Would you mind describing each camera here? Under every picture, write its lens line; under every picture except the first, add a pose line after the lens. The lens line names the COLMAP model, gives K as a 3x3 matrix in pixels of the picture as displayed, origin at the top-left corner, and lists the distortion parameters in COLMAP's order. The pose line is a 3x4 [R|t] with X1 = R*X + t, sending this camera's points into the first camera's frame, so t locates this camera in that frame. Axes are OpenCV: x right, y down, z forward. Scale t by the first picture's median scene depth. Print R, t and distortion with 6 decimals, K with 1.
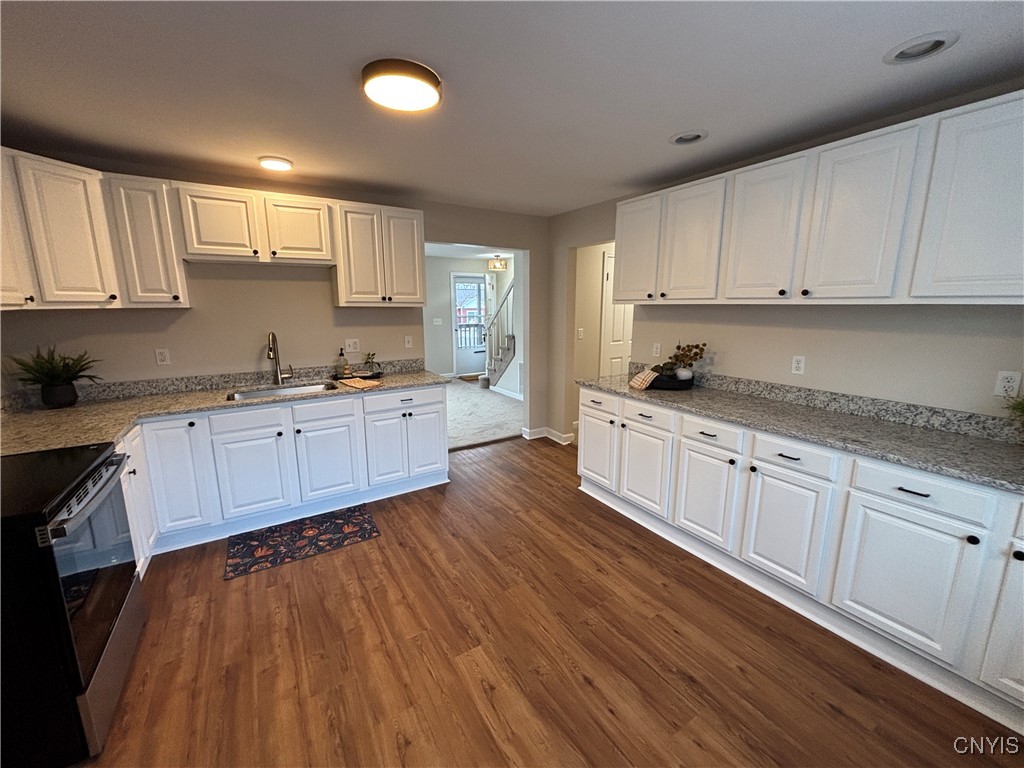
lens RADIAL K [[410.4, 0, 511.3], [0, 410.4, 376.9], [0, 0, 1]] dist [0.000423, -0.000149]
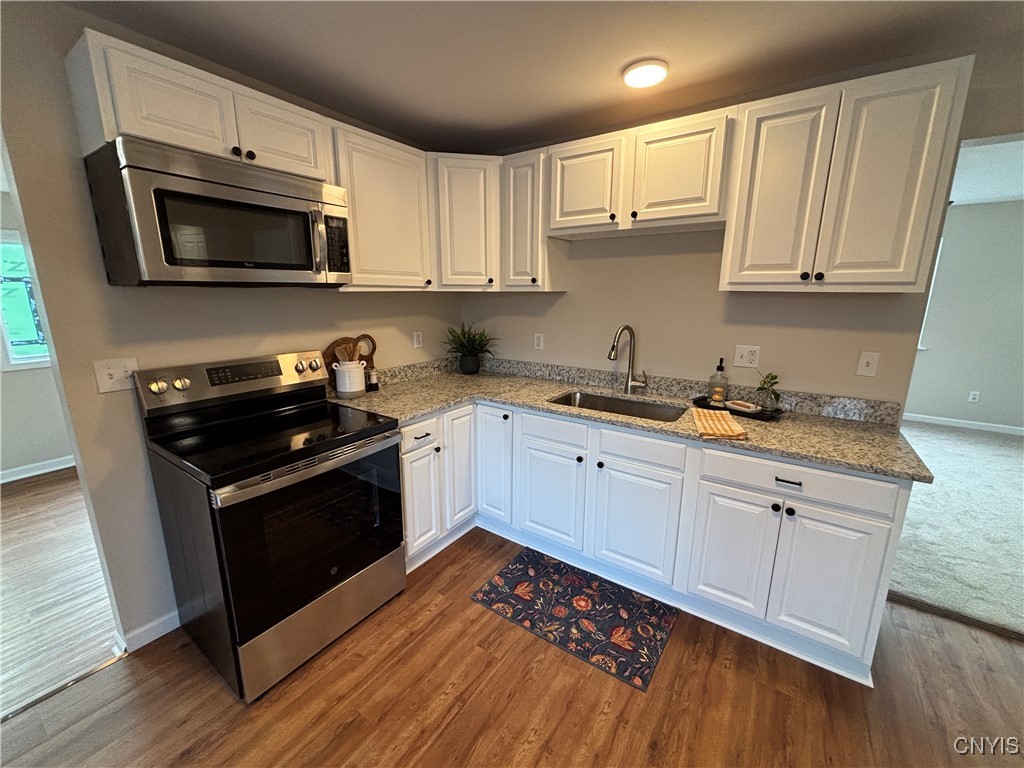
lens RADIAL K [[407.4, 0, 515.7], [0, 407.4, 381.2], [0, 0, 1]] dist [-0.008610, -0.000303]
pose [[0.399661, 0.199514, -0.894687, 0.029612], [-0.165999, 0.975642, 0.143414, -0.089276], [0.901508, 0.091200, 0.423045, 0.558004]]
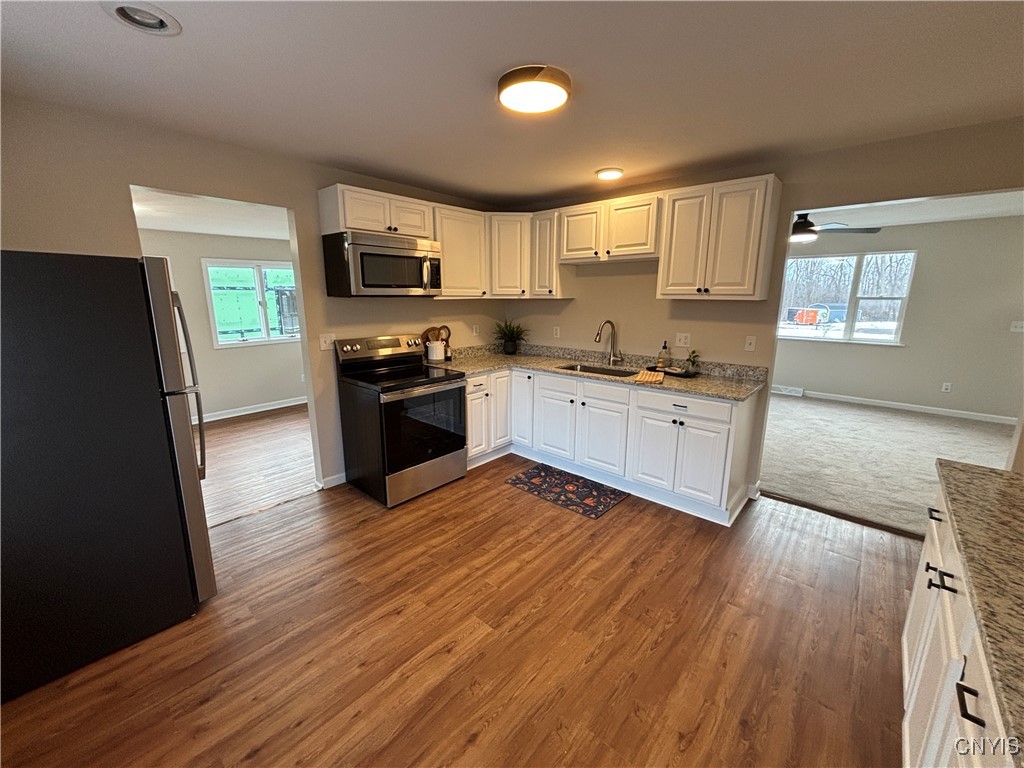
lens RADIAL K [[407.4, 0, 515.7], [0, 407.4, 381.2], [0, 0, 1]] dist [-0.008610, -0.000303]
pose [[0.278586, 0.200025, -0.939351, 0.524987], [-0.170194, 0.972873, 0.156689, -0.083562], [0.945211, 0.116221, 0.305072, 0.452735]]
